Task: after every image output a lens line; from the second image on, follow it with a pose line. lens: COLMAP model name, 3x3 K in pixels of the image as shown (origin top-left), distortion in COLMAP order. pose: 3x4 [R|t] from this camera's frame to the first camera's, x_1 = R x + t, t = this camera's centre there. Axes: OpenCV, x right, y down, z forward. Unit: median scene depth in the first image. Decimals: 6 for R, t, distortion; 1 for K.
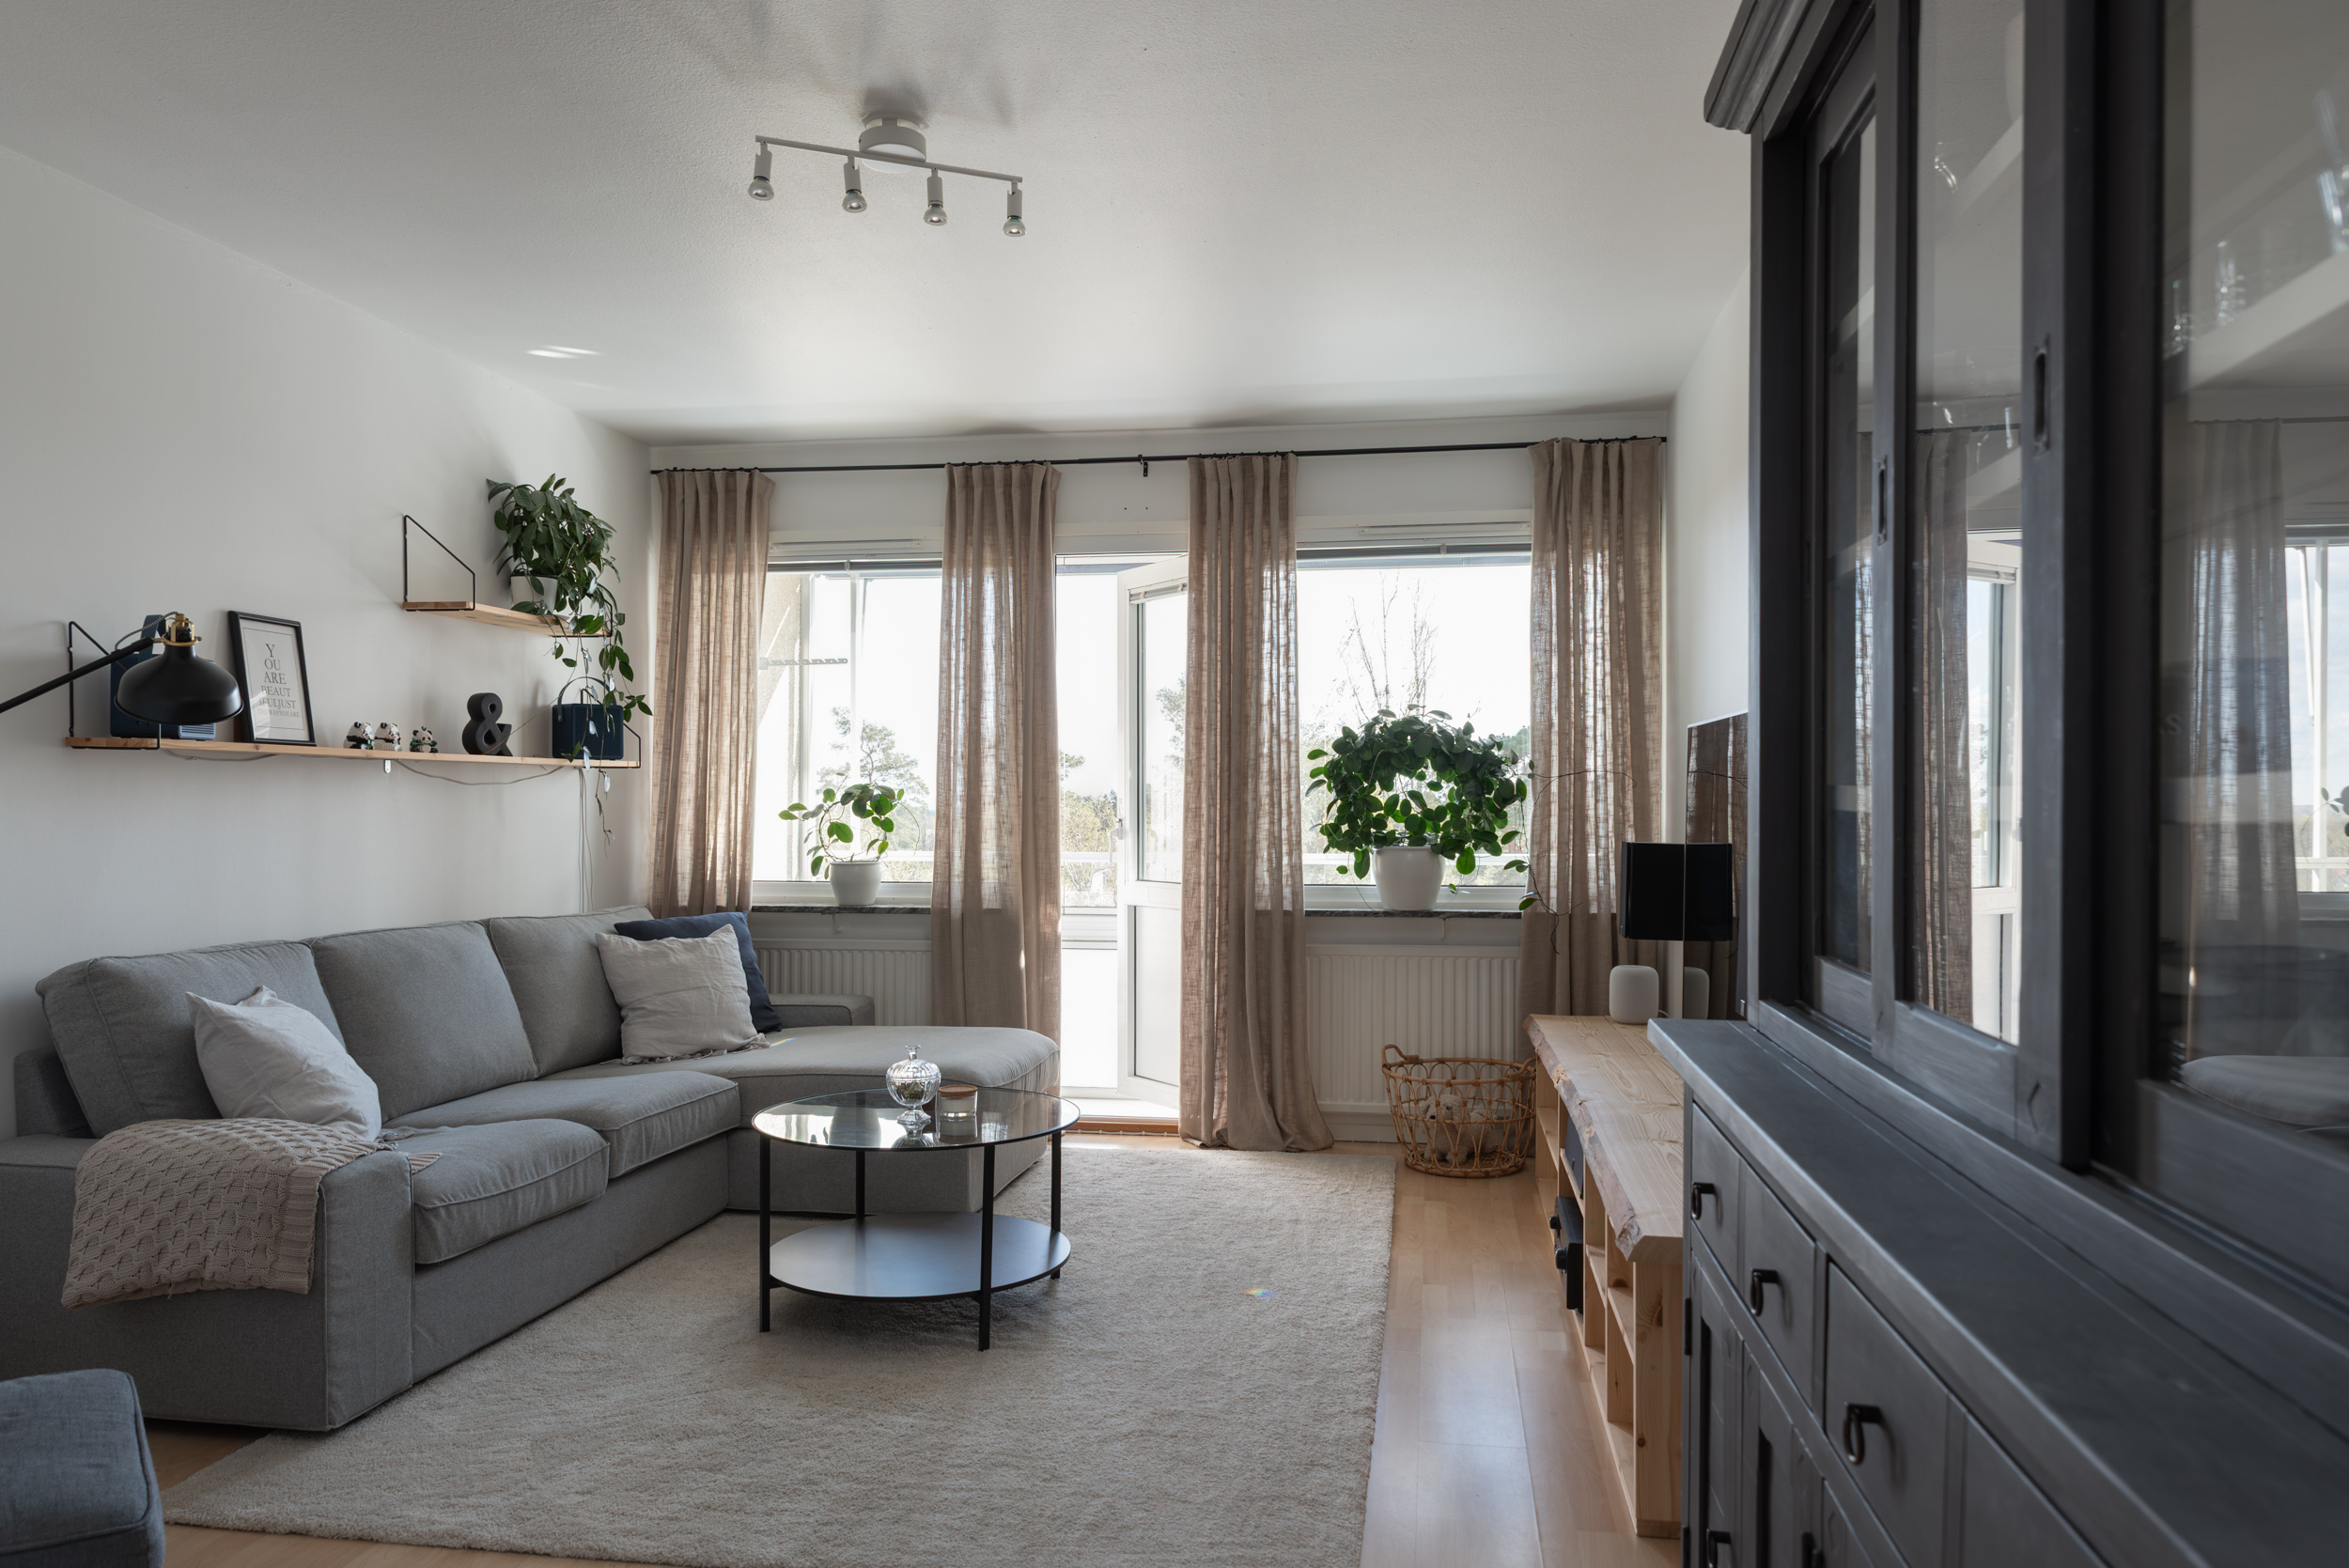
lens RADIAL K [[1620.3, 0, 1161.4], [0, 1620.3, 829.5], [0, 0, 1]] dist [-0.010184, 0.019675]
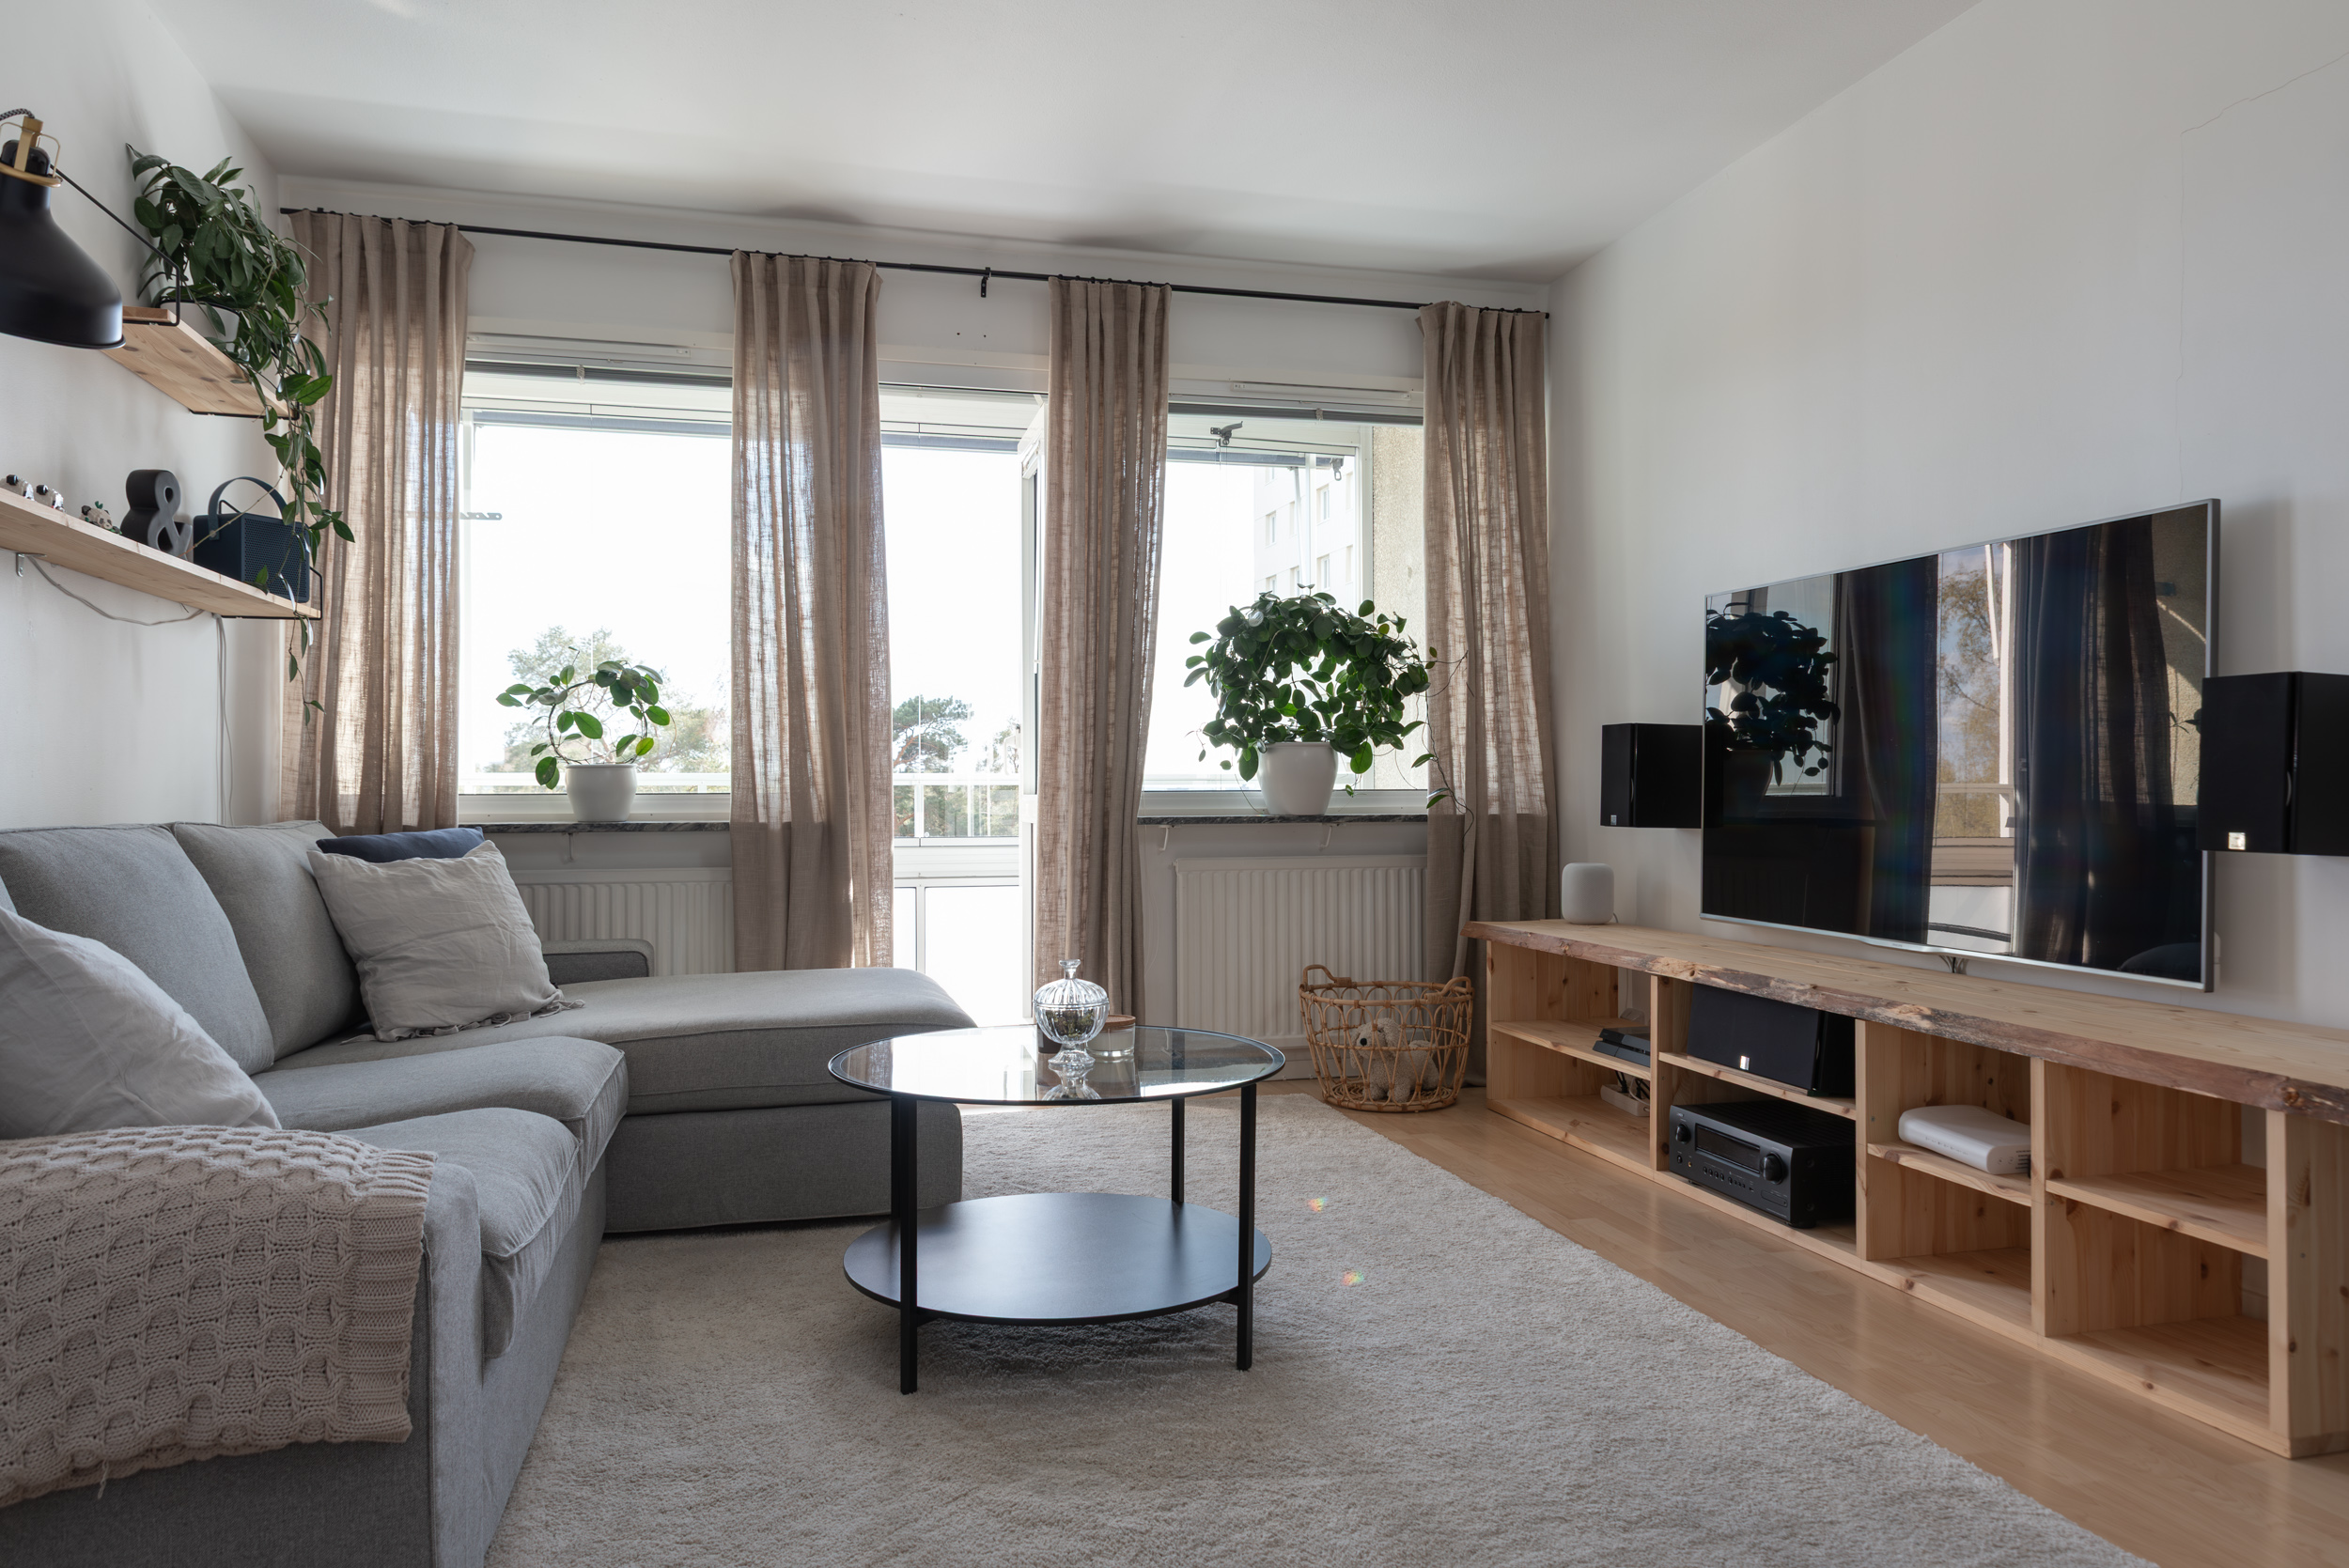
lens RADIAL K [[1620.3, 0, 1184.7], [0, 1620.3, 786.0], [0, 0, 1]] dist [-0.010184, 0.019675]
pose [[0.911907, -0.002015, 0.410392, -0.271442], [0.008019, 0.999885, -0.012910, 0.045059], [-0.410319, 0.015064, 0.911818, 0.221910]]
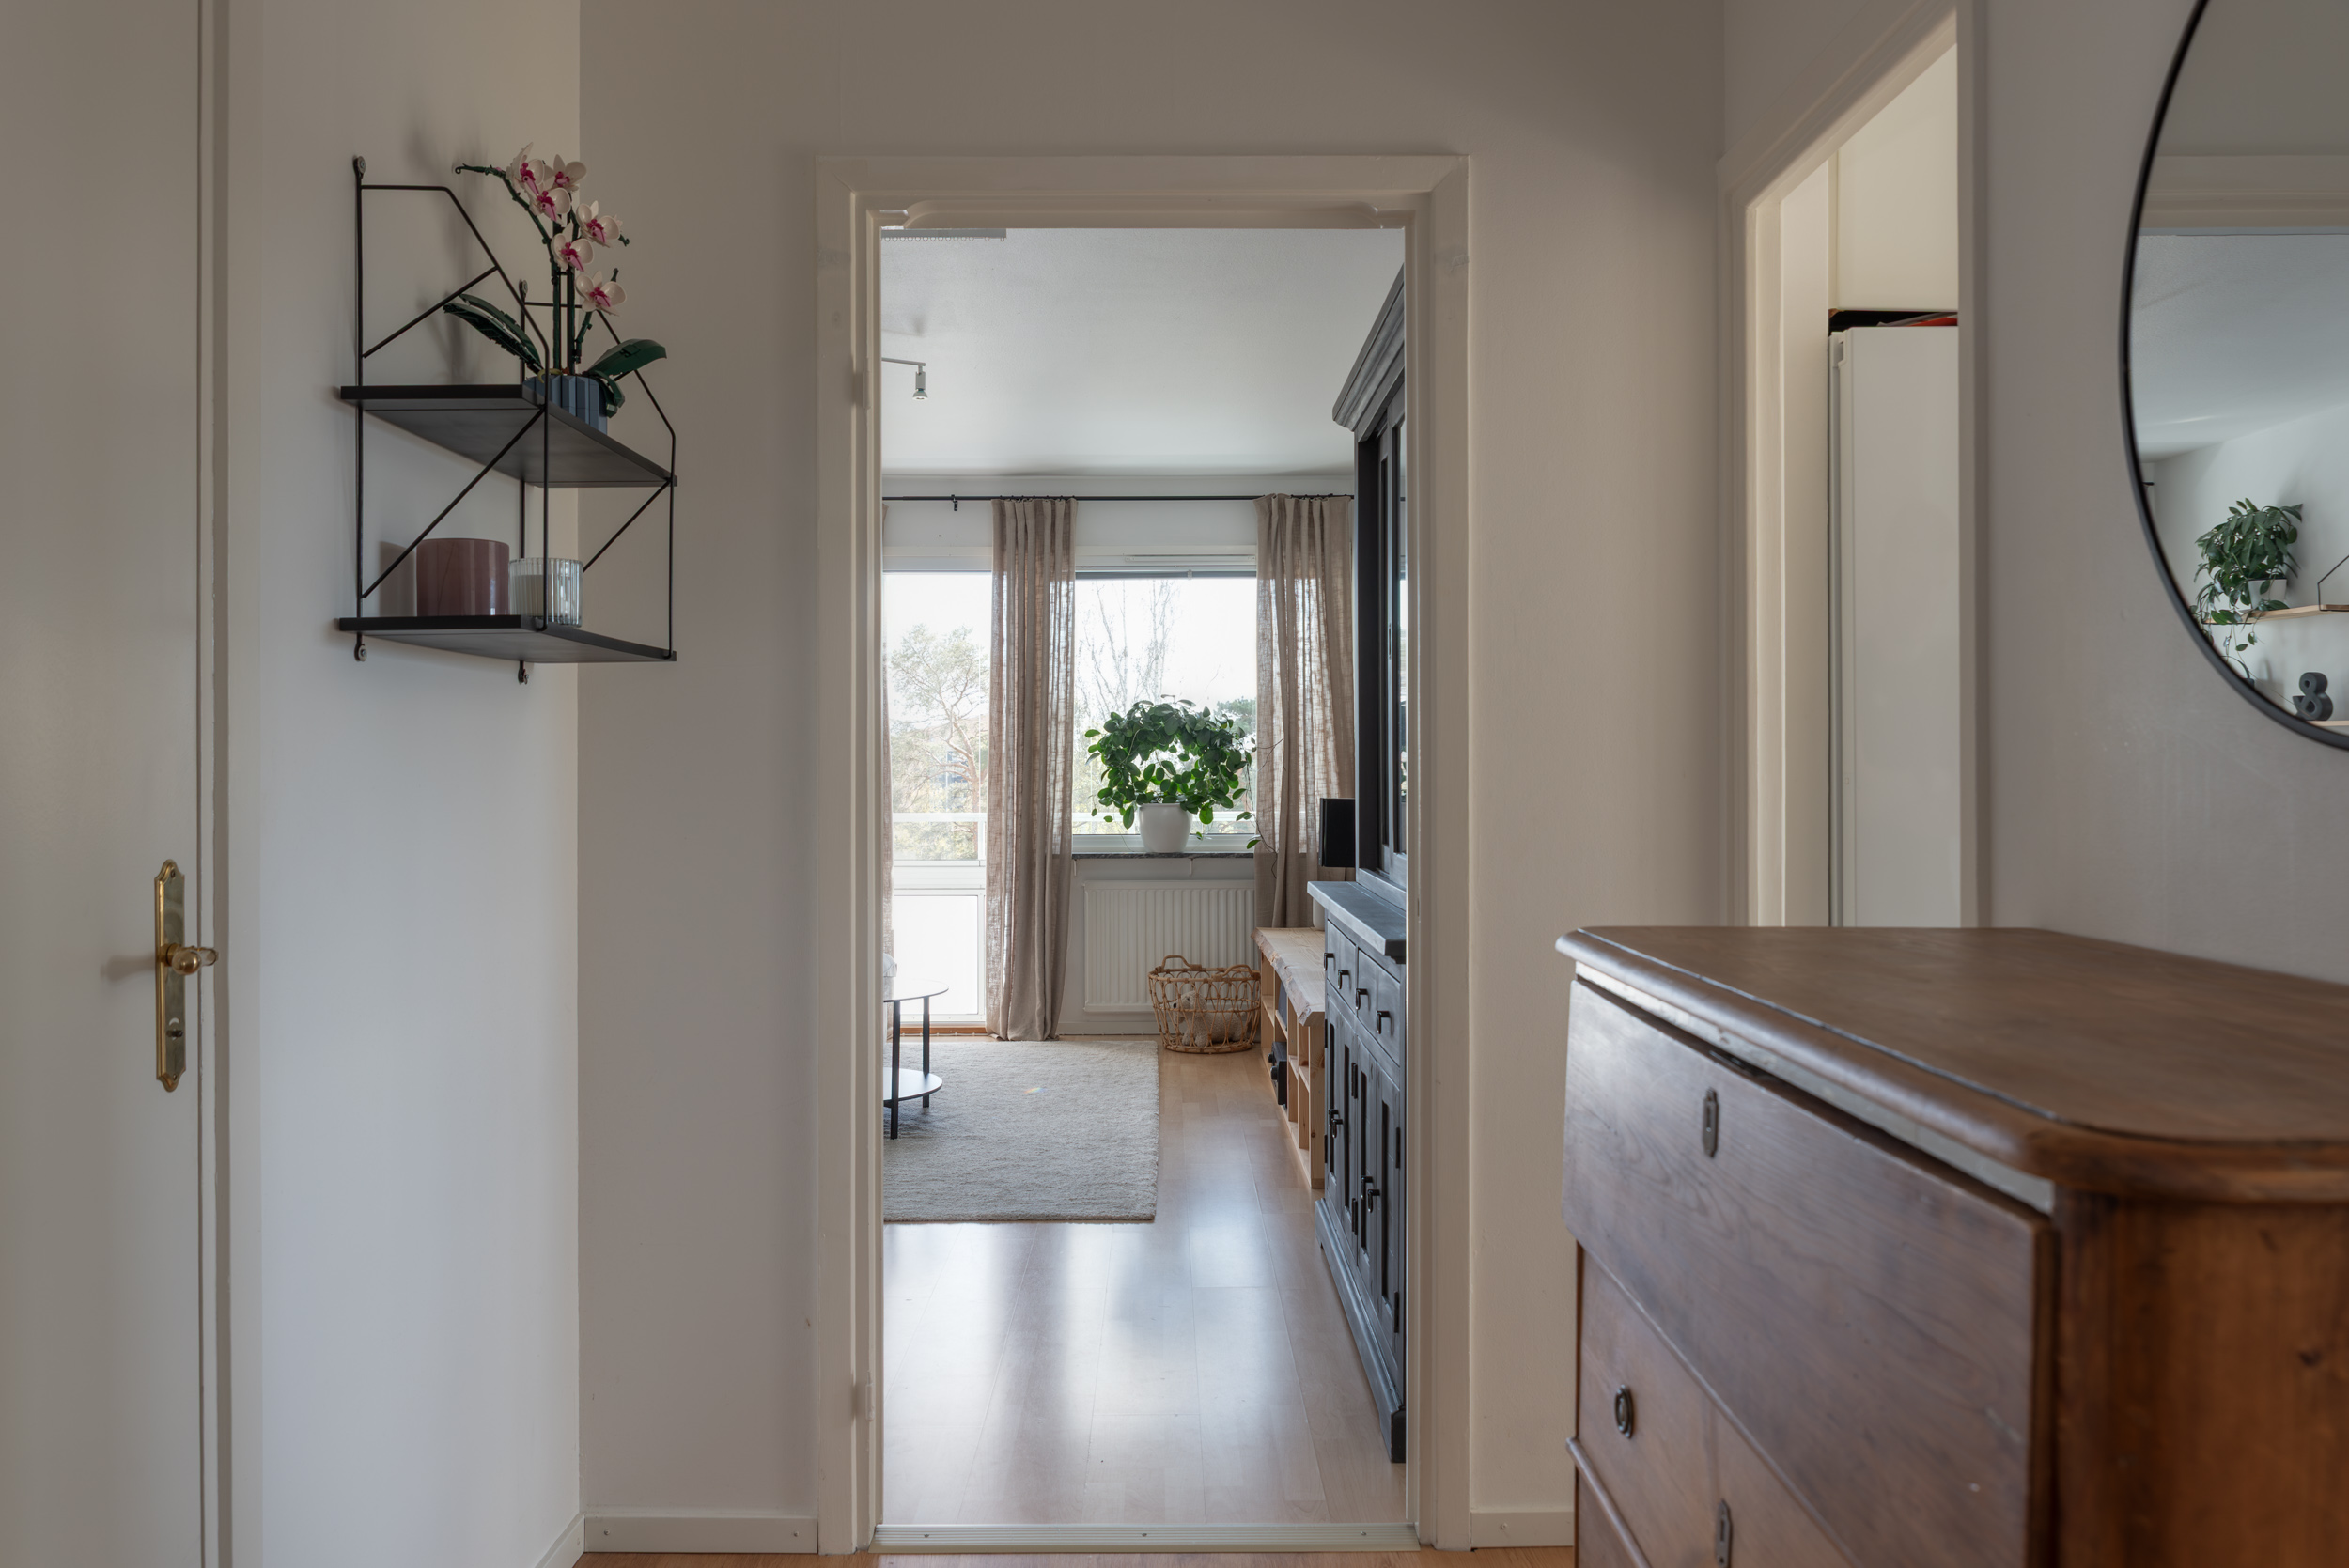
lens RADIAL K [[1829.0, 0, 1156.5], [0, 1829.0, 778.9], [0, 0, 1]] dist [0.014788, 0.003535]
pose [[0.986731, -0.002677, 0.162344, -0.091866], [0.004551, 0.999927, -0.011175, 0.006877], [-0.162303, 0.011765, 0.986671, -0.447216]]
